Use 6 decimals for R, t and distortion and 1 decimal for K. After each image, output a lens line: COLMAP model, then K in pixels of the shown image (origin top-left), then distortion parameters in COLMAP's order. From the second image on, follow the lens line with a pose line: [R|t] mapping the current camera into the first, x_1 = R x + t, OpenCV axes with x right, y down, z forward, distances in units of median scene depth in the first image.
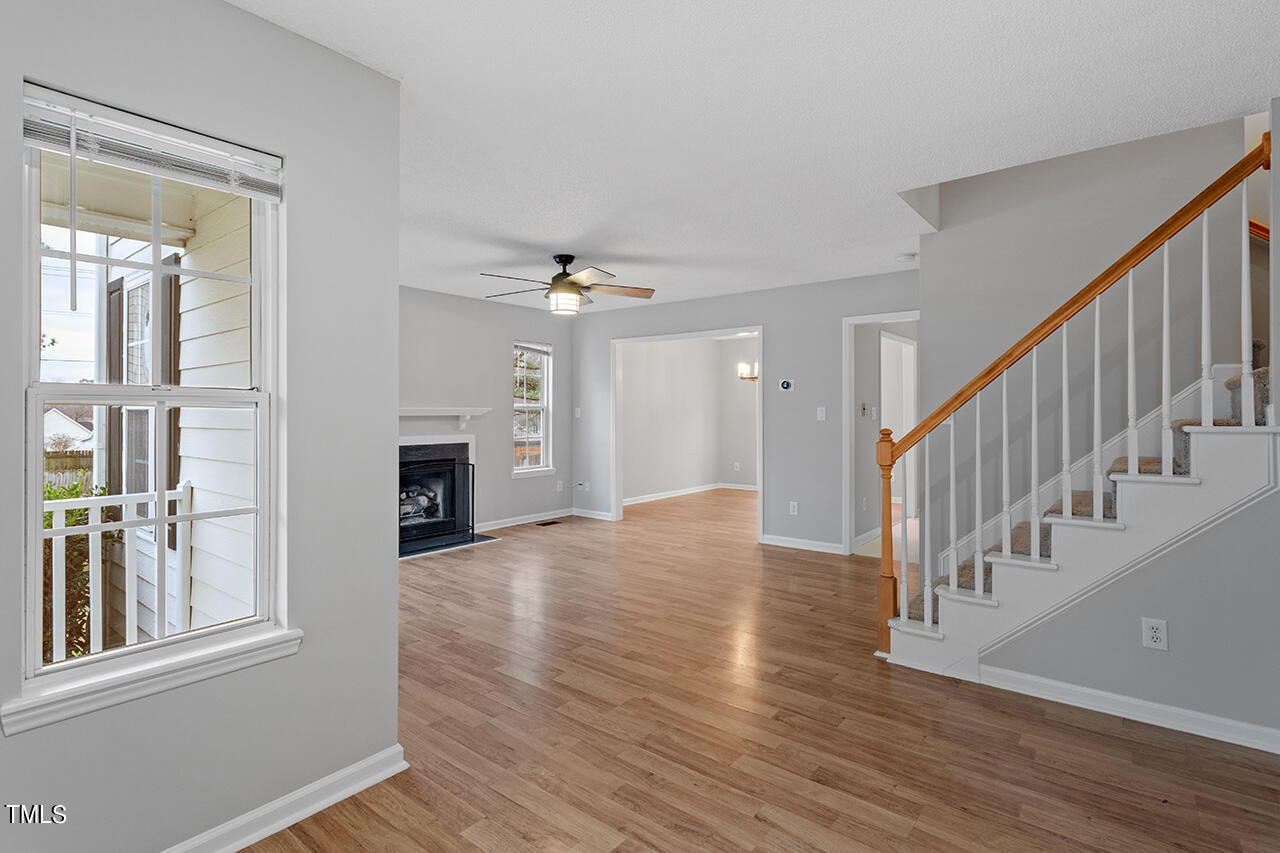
lens RADIAL K [[616.5, 0, 639.3], [0, 616.5, 413.2], [0, 0, 1]] dist [0.025108, -0.000344]
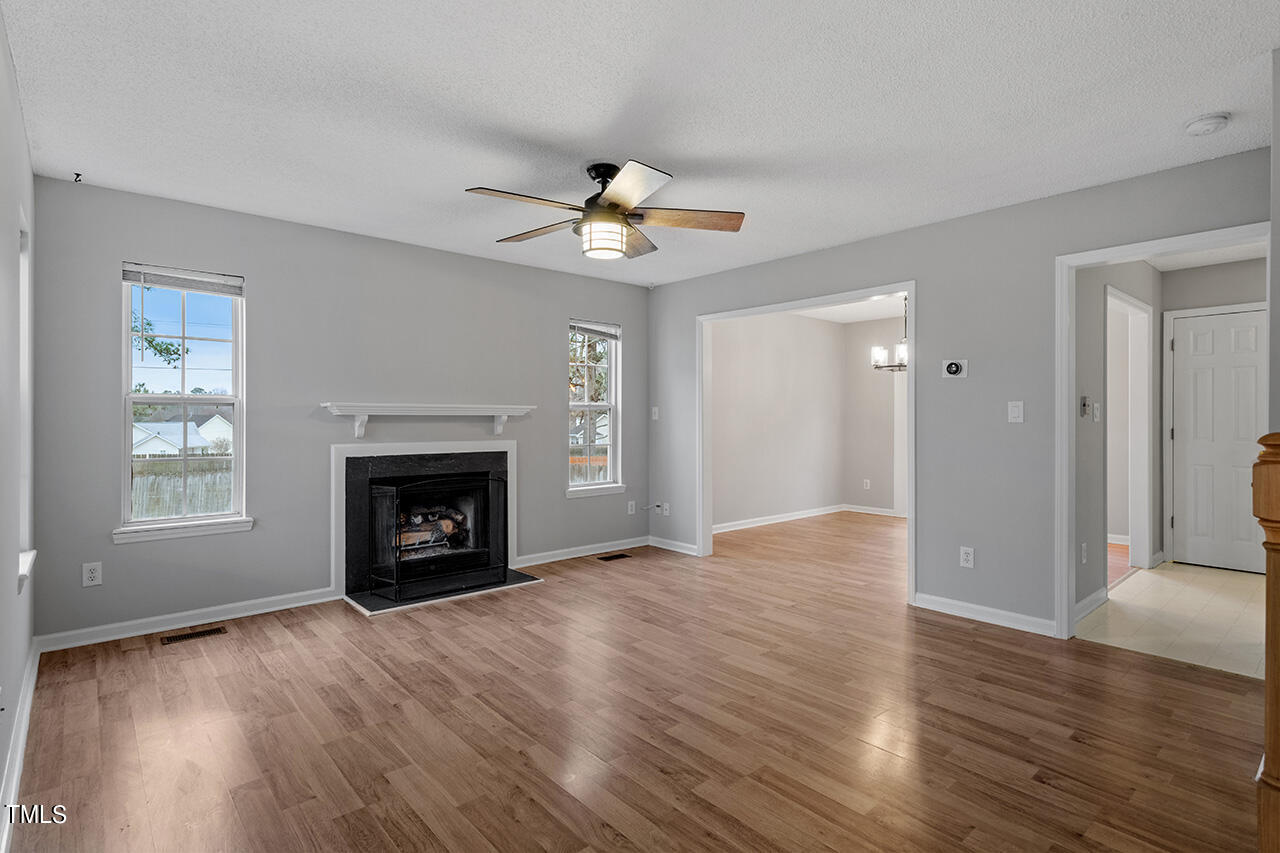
lens RADIAL K [[633.1, 0, 642.5], [0, 633.1, 420.5], [0, 0, 1]] dist [0.029695, -0.000257]
pose [[0.985169, 0.001504, -0.171581, 0.027214], [-0.001335, 0.999999, 0.001099, 0.009223], [0.171582, -0.000854, 0.985169, 0.268029]]
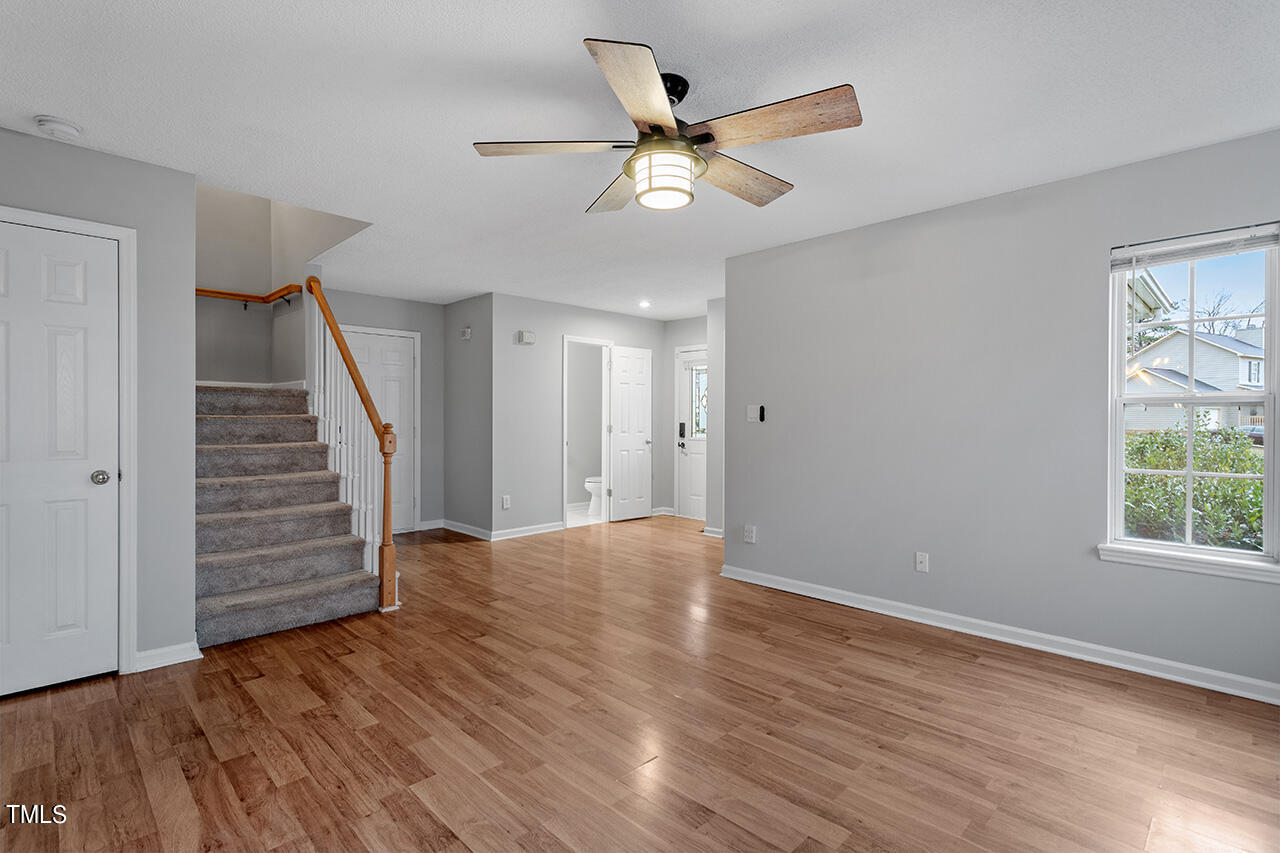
lens RADIAL K [[601.9, 0, 642.1], [0, 601.9, 415.9], [0, 0, 1]] dist [-0.003169, -0.000984]
pose [[-0.994223, -0.001062, 0.107330, -0.121875], [-0.001276, 0.999997, -0.001919, 0.006471], [-0.107327, -0.002044, -0.994222, 1.156883]]
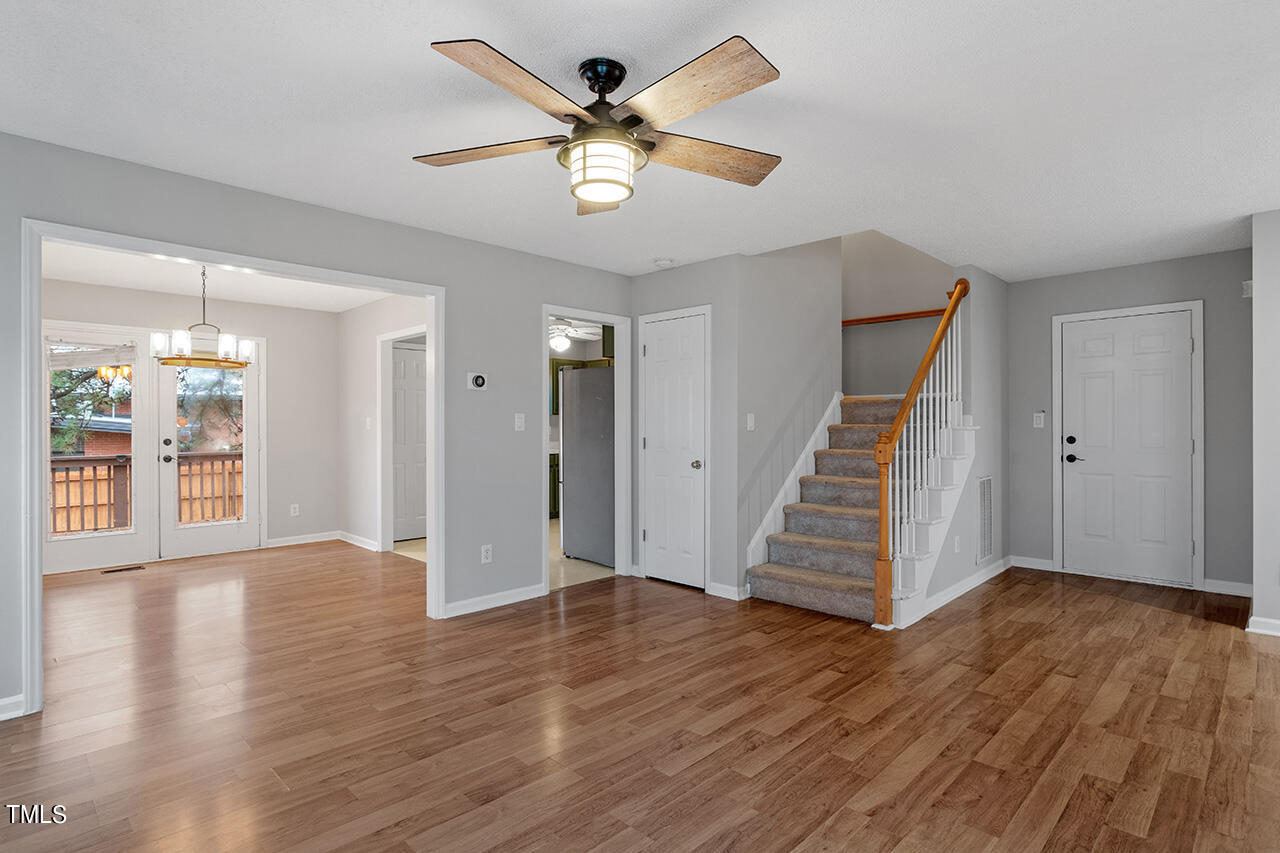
lens RADIAL K [[643.4, 0, 640.0], [0, 643.4, 426.5], [0, 0, 1]] dist [0.000065, 0.000307]
pose [[0.106724, 0.006899, 0.994265, -0.457485], [0.005072, 0.999959, -0.007483, 0.012628], [-0.994276, 0.005842, 0.106685, 0.720115]]
